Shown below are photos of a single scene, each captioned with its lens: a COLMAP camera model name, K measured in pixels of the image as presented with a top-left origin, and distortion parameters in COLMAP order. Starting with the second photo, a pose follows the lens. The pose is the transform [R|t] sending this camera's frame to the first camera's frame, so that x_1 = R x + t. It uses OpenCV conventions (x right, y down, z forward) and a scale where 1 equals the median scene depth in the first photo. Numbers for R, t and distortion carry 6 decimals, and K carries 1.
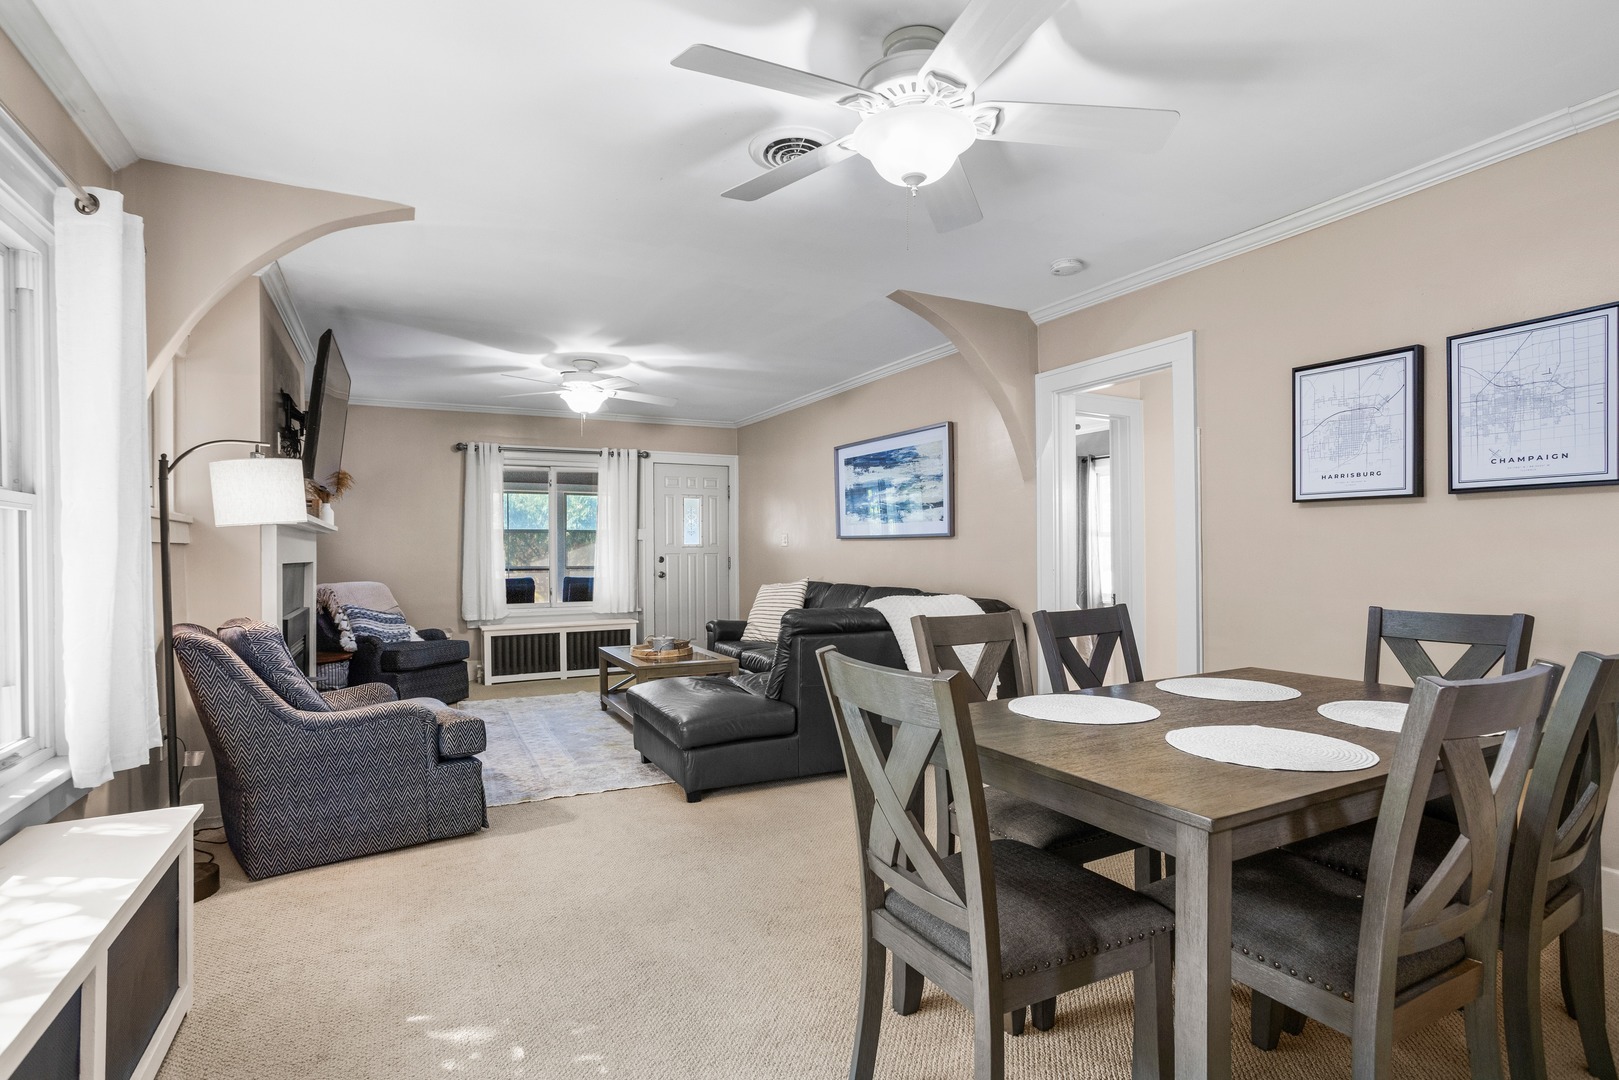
lens RADIAL K [[801.3, 0, 806.3], [0, 801.3, 551.7], [0, 0, 1]] dist [-0.045700, 0.027480]
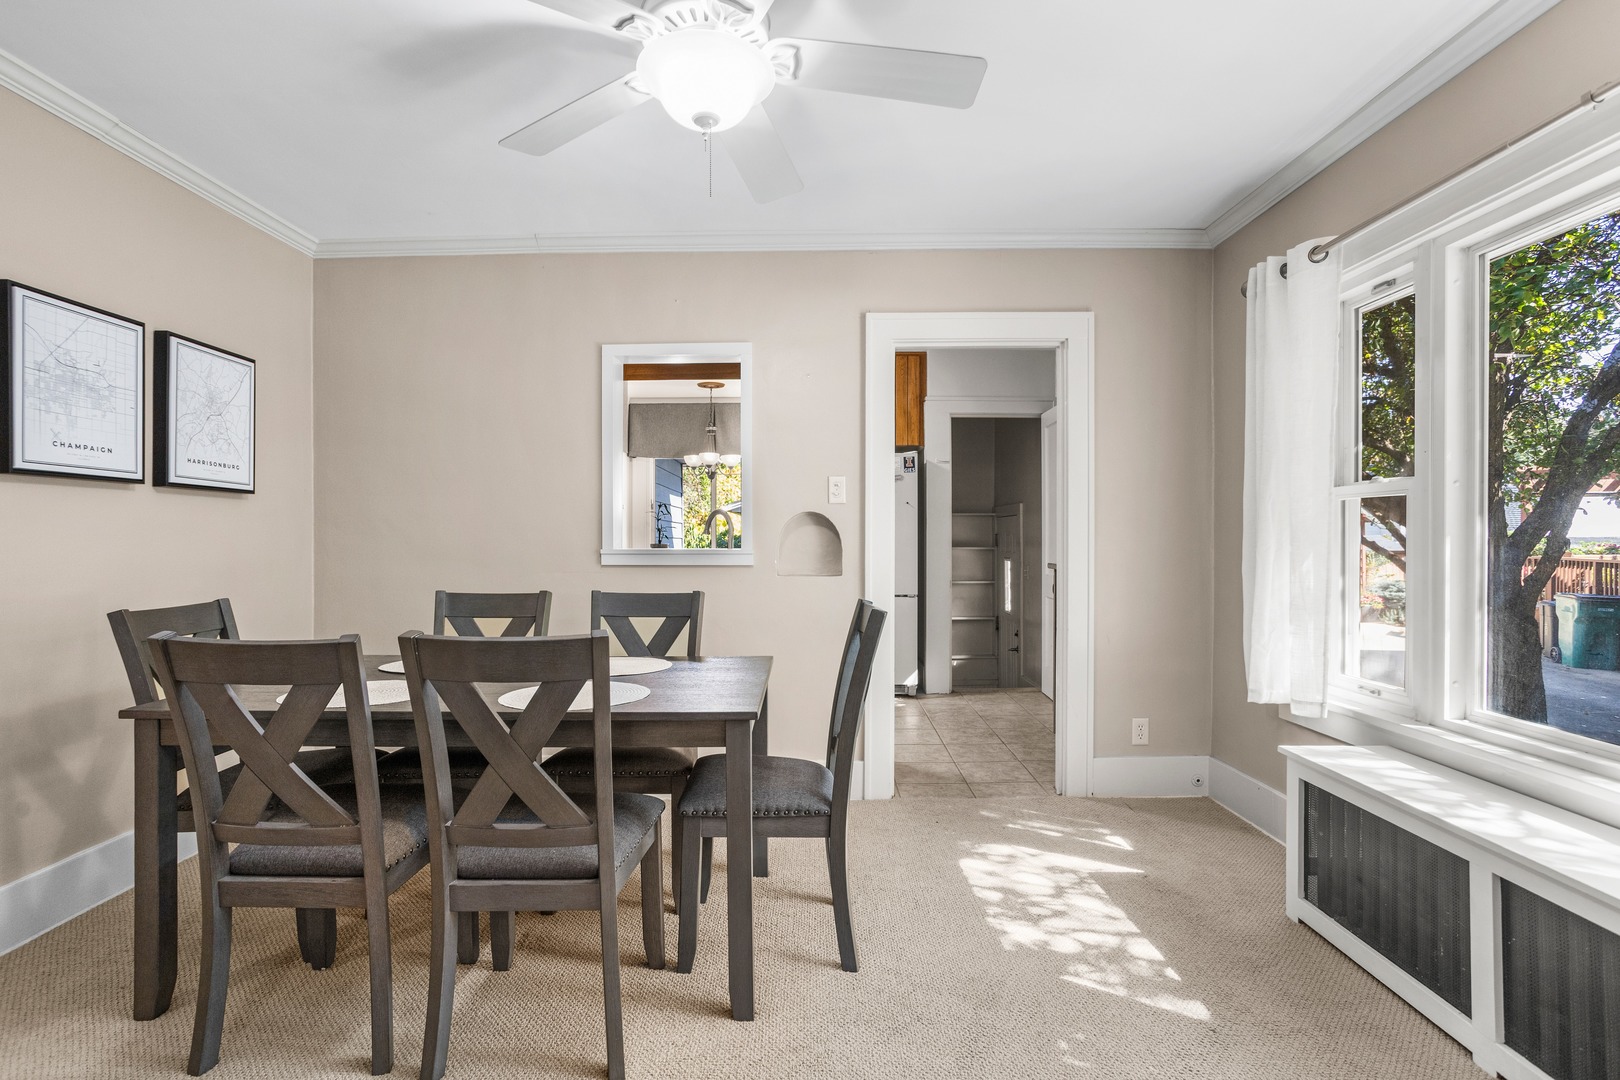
lens RADIAL K [[801.8, 0, 805.0], [0, 801.8, 533.7], [0, 0, 1]] dist [-0.045700, 0.027480]
pose [[-0.879768, 0.009641, 0.475306, -0.144200], [0.006680, 0.999946, -0.007918, 0.000463], [-0.475357, -0.003791, -0.879785, 0.653073]]
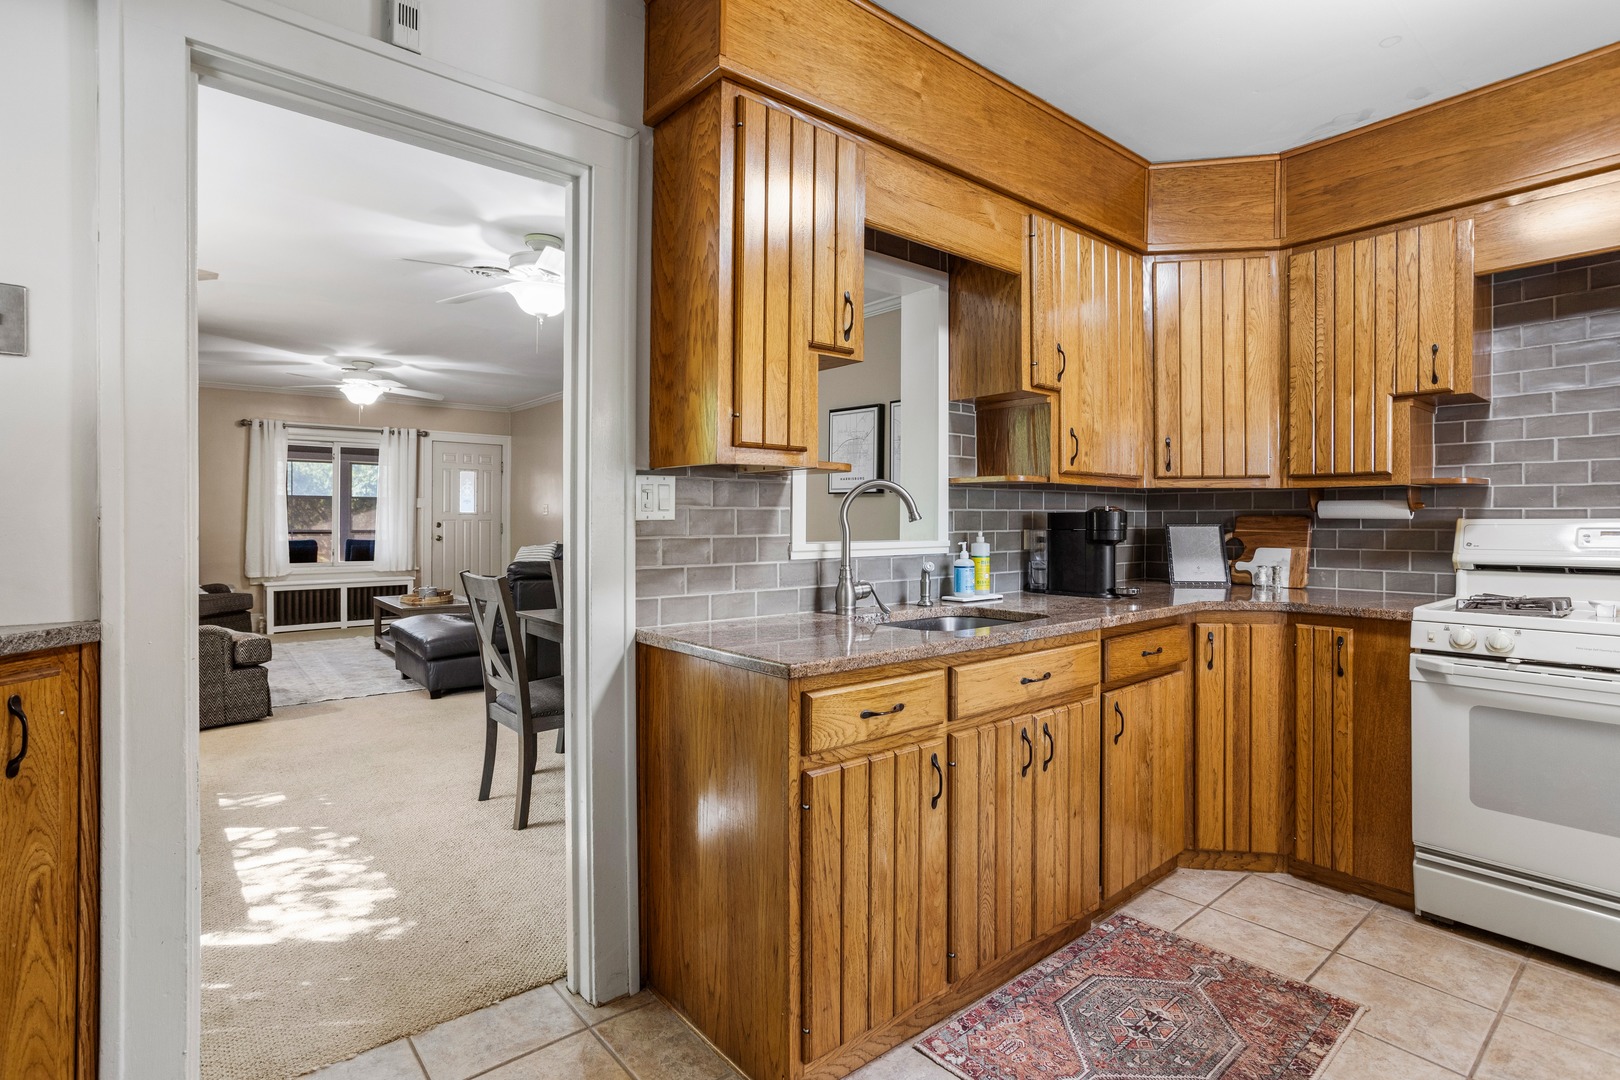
lens RADIAL K [[801.8, 0, 808.0], [0, 801.8, 519.6], [0, 0, 1]] dist [-0.045700, 0.027480]
pose [[0.975741, 0.011351, 0.218634, 0.117054], [-0.011537, 0.999933, -0.000422, -0.004476], [-0.218624, -0.002110, 0.975807, -0.310528]]
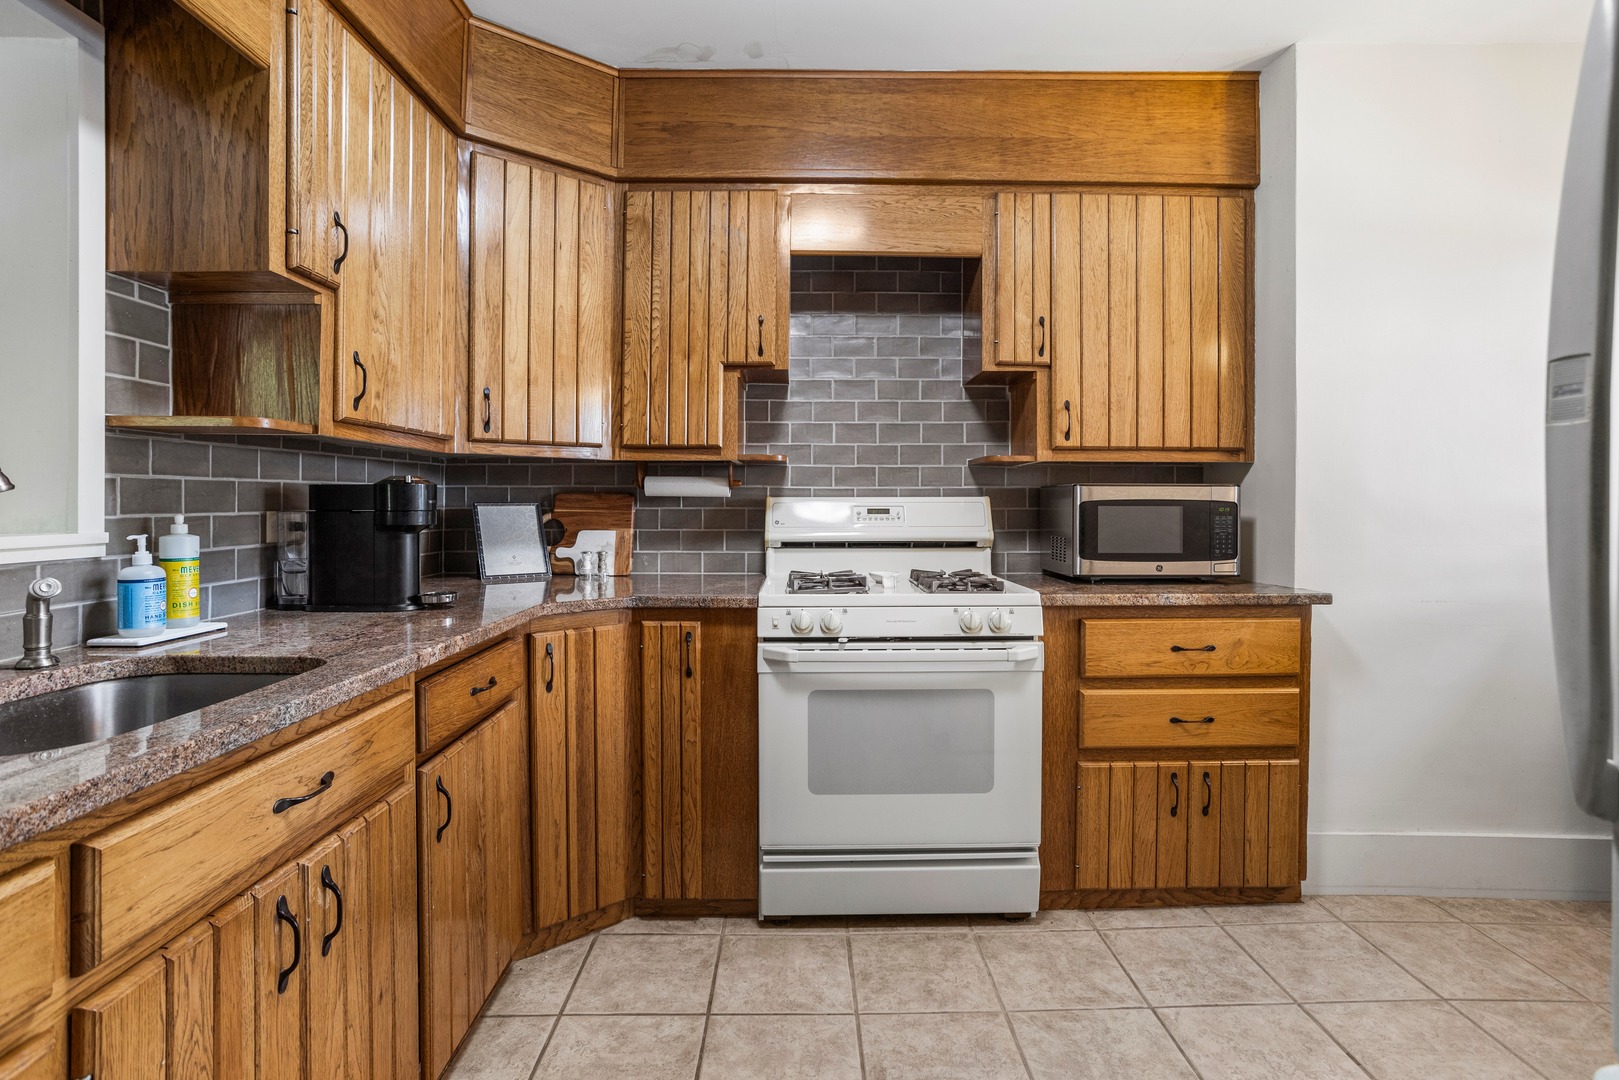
lens RADIAL K [[801.3, 0, 802.7], [0, 801.3, 503.9], [0, 0, 1]] dist [-0.045700, 0.027480]
pose [[0.459207, 0.010003, 0.888273, 0.183438], [-0.010296, 0.999929, -0.005937, -0.003026], [-0.888270, -0.006419, 0.459277, -0.173988]]
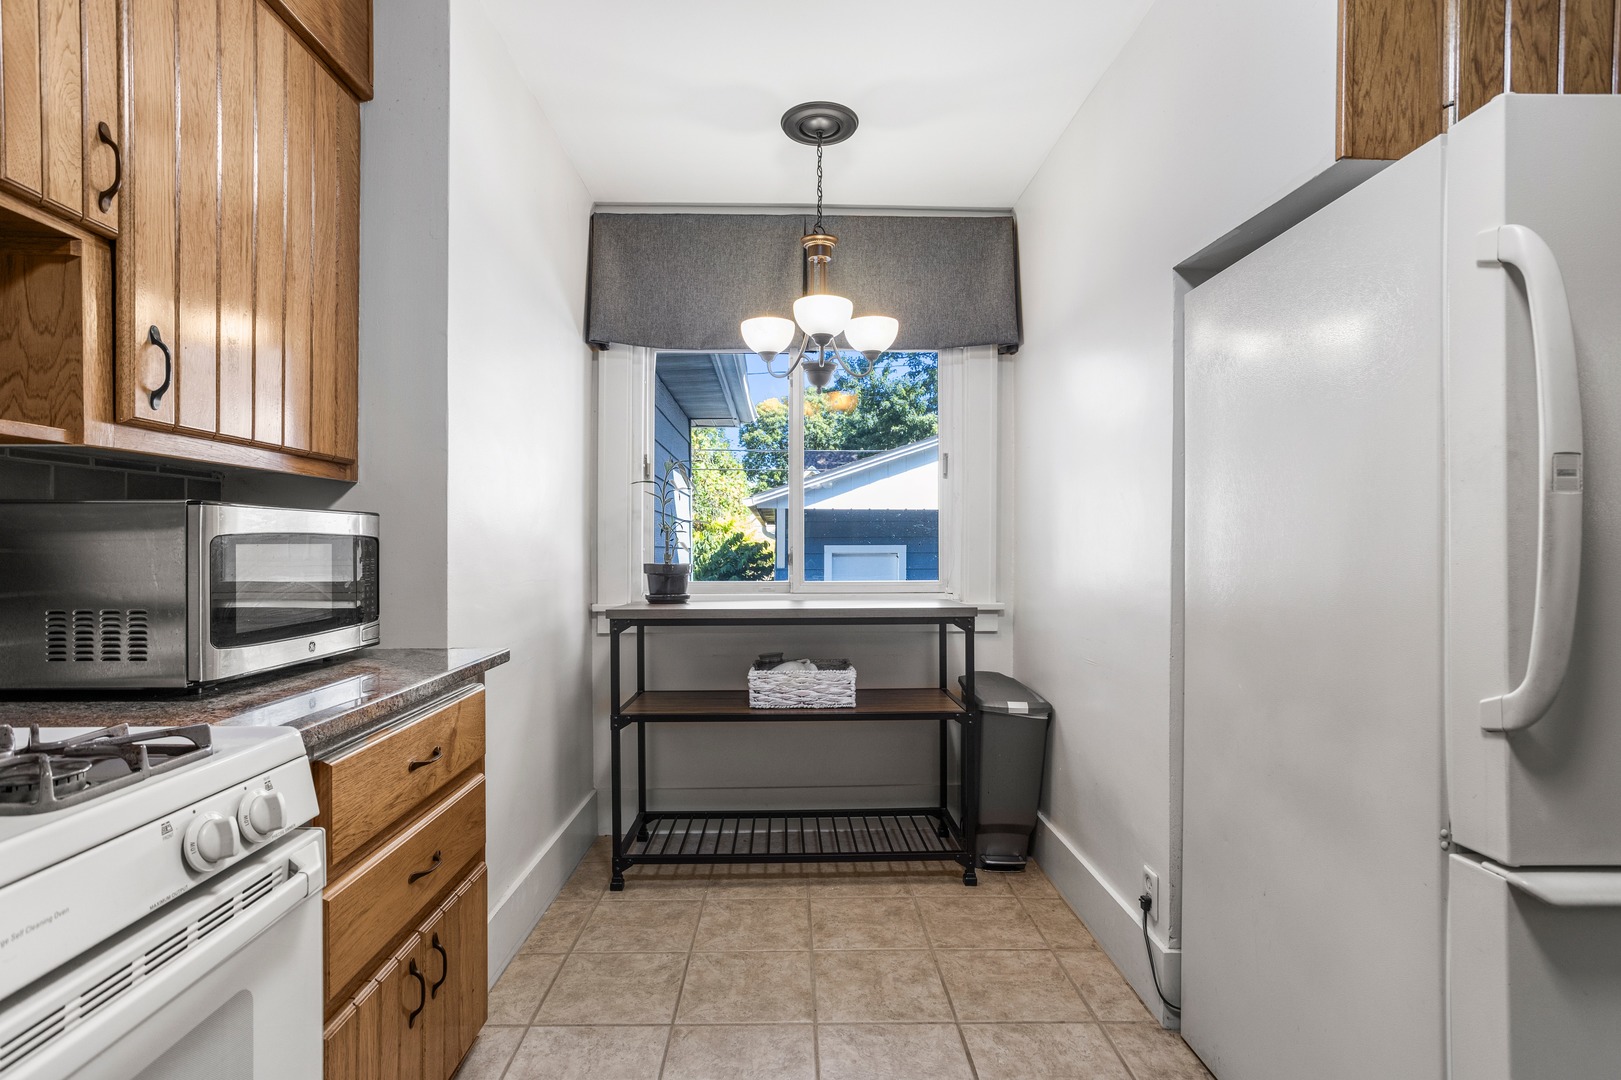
lens RADIAL K [[802.3, 0, 803.0], [0, 802.3, 549.3], [0, 0, 1]] dist [-0.045700, 0.027480]
pose [[-0.897265, 0.004617, 0.441468, 0.383067], [0.005154, 0.999987, 0.000015, -0.003783], [-0.441462, 0.002289, -0.897277, 0.001463]]
